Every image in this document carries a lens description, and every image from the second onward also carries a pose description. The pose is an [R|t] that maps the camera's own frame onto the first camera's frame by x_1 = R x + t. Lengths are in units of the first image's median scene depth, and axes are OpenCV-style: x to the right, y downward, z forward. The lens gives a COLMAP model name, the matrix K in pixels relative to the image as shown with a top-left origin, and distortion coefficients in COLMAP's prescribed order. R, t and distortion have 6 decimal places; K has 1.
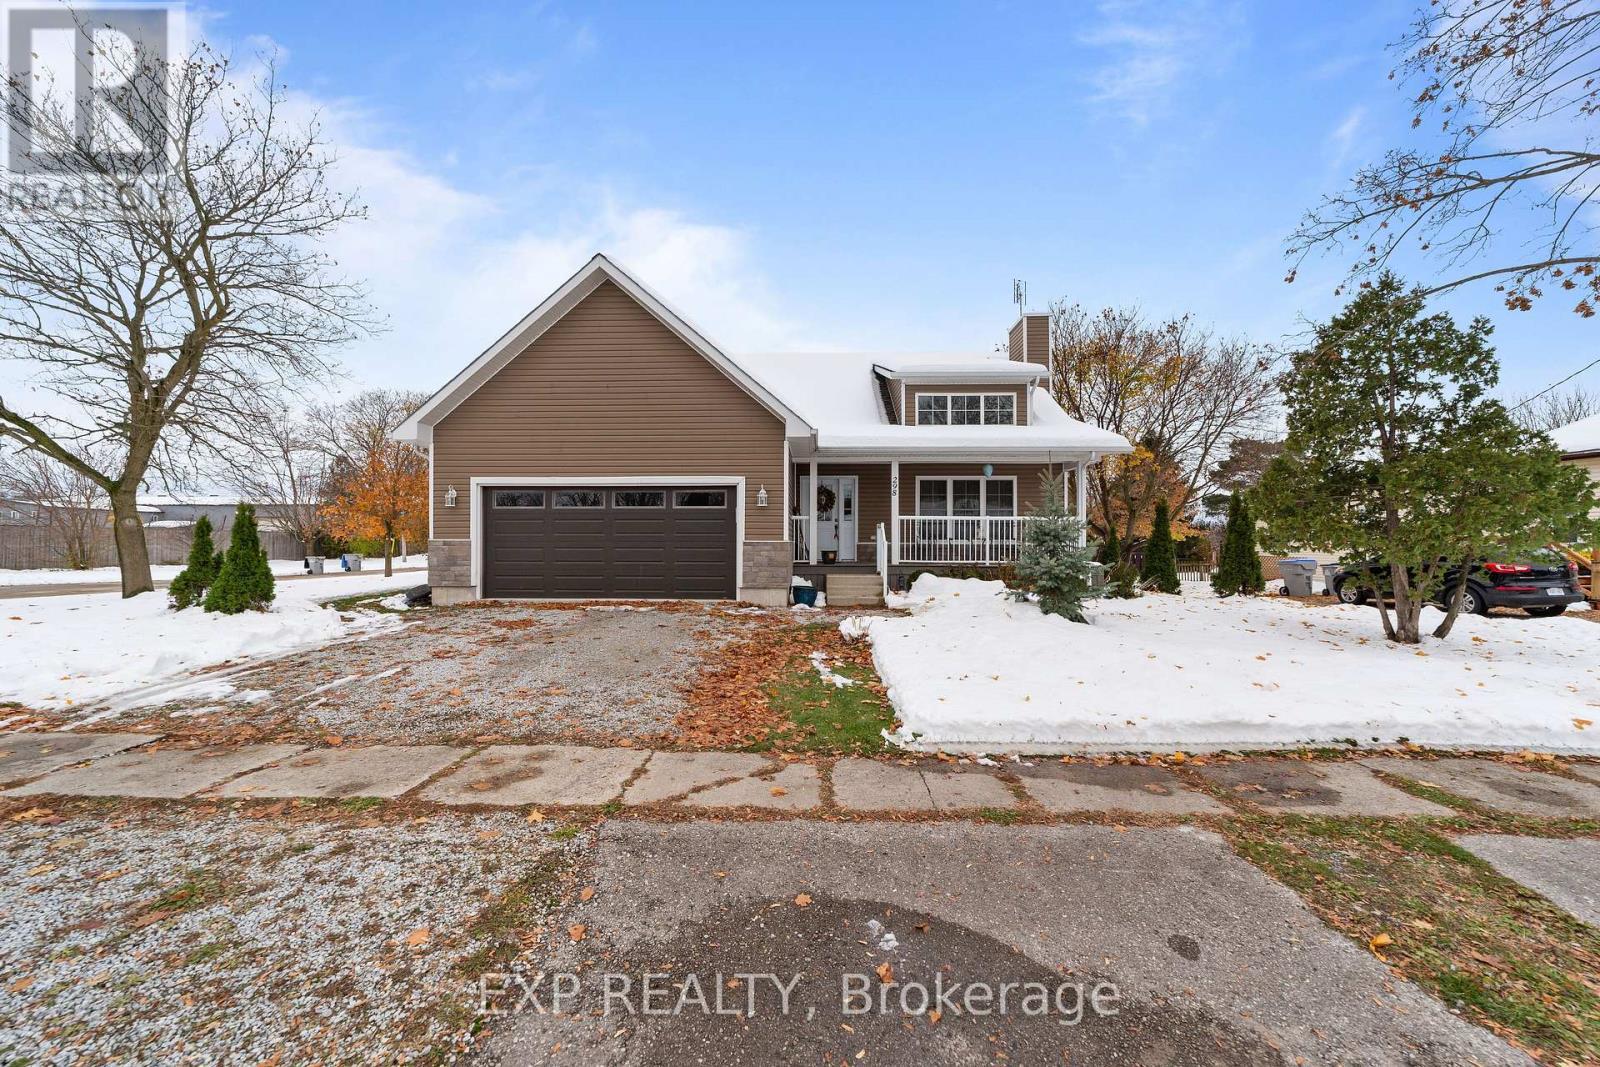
lens RADIAL K [[620.5, 0, 796.6], [0, 620.5, 535.7], [0, 0, 1]] dist [-0.006612, 0.002453]
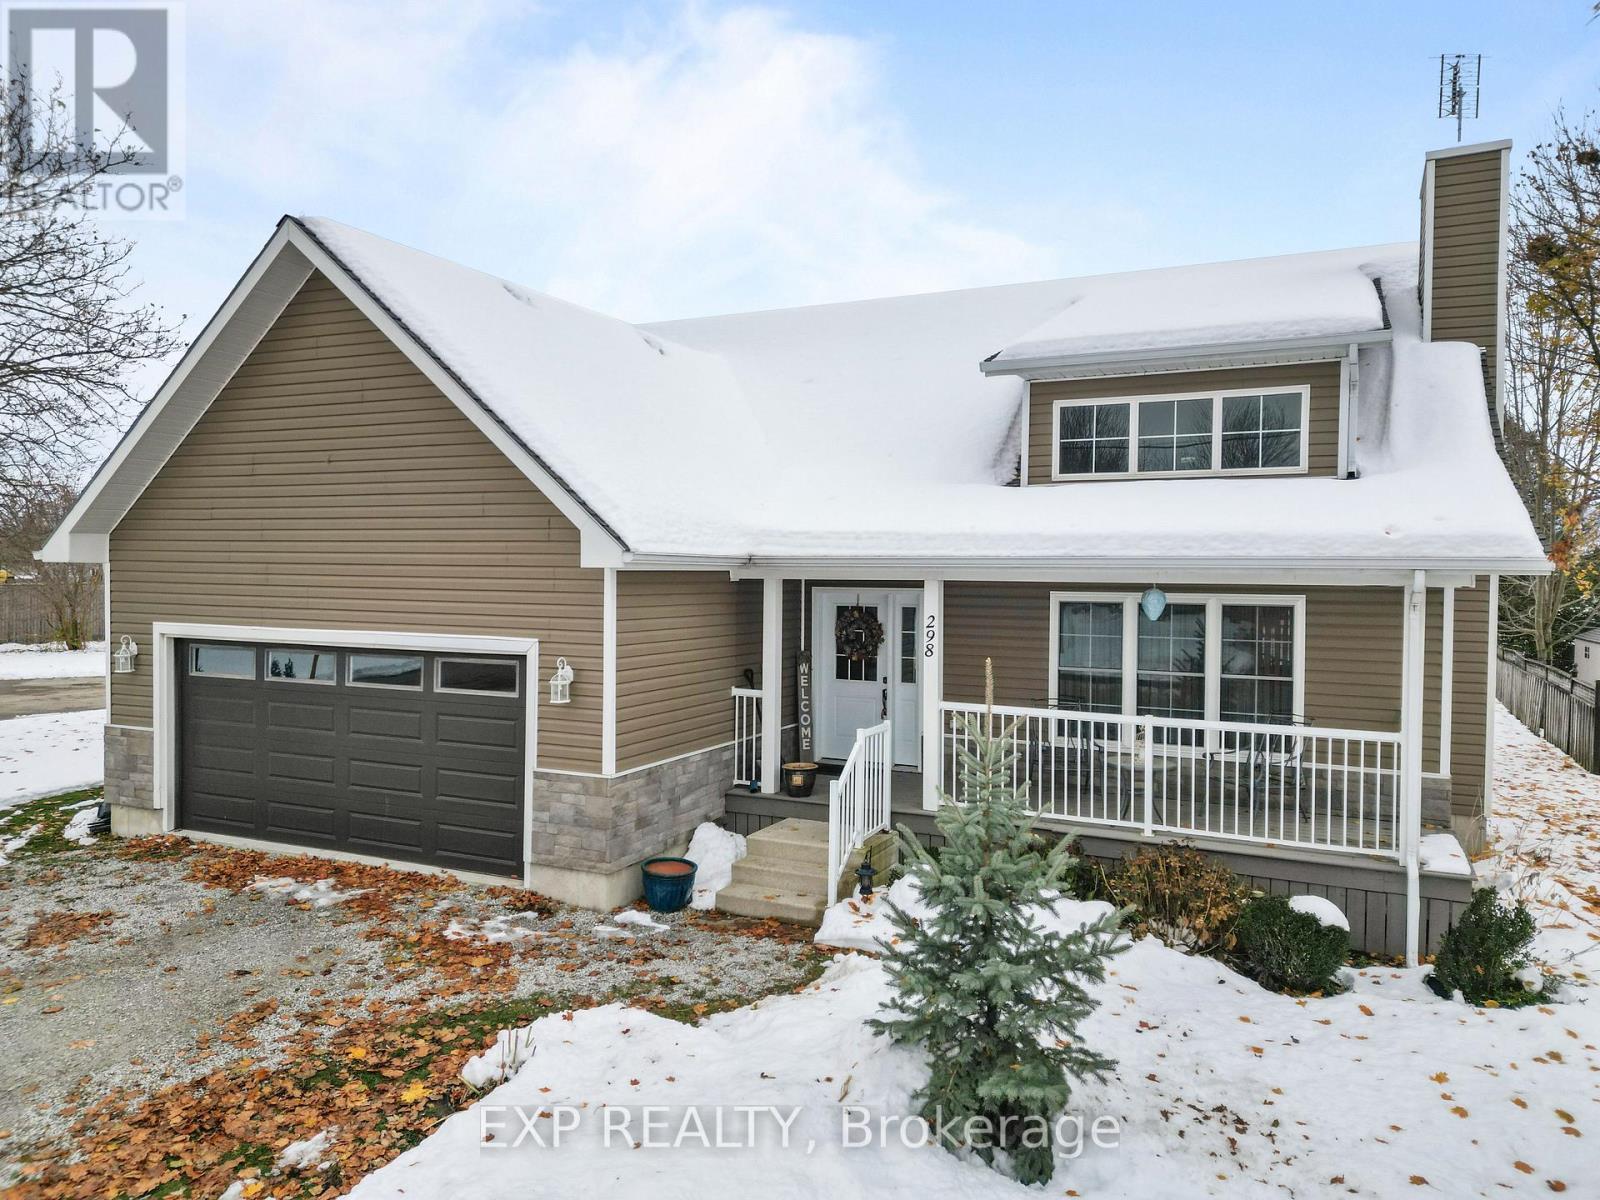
lens RADIAL K [[1133.6, 0, 811.2], [0, 1133.6, 574.3], [0, 0, 1]] dist [0.081444, -0.067954]
pose [[0.915342, 0.012018, -0.402497, 0.833818], [-0.003374, 0.999748, 0.022178, -0.289938], [0.402662, -0.018942, 0.915153, 0.451689]]
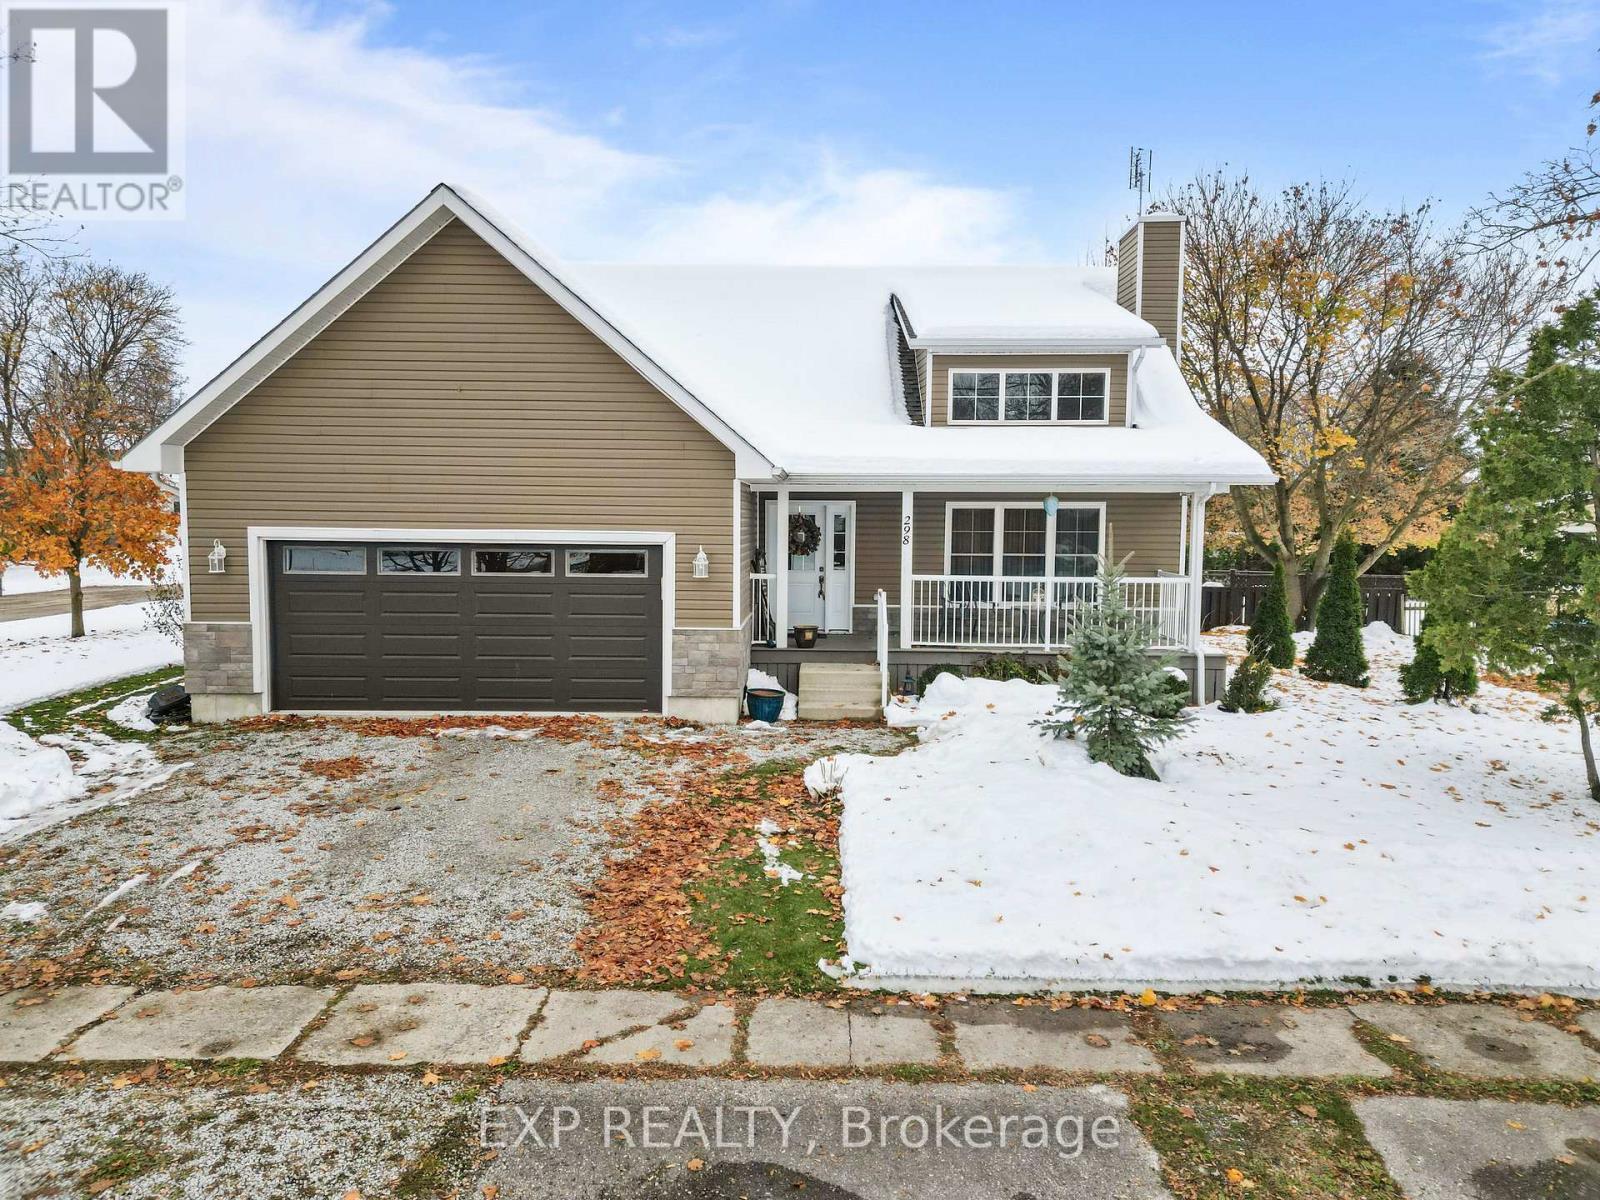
lens RADIAL K [[1133.6, 0, 810.0], [0, 1133.6, 587.6], [0, 0, 1]] dist [0.081444, -0.067954]
pose [[0.999759, 0.007064, 0.020772, 0.065050], [-0.008745, 0.996595, 0.081992, -0.236773], [-0.020122, -0.082154, 0.996416, -0.380953]]
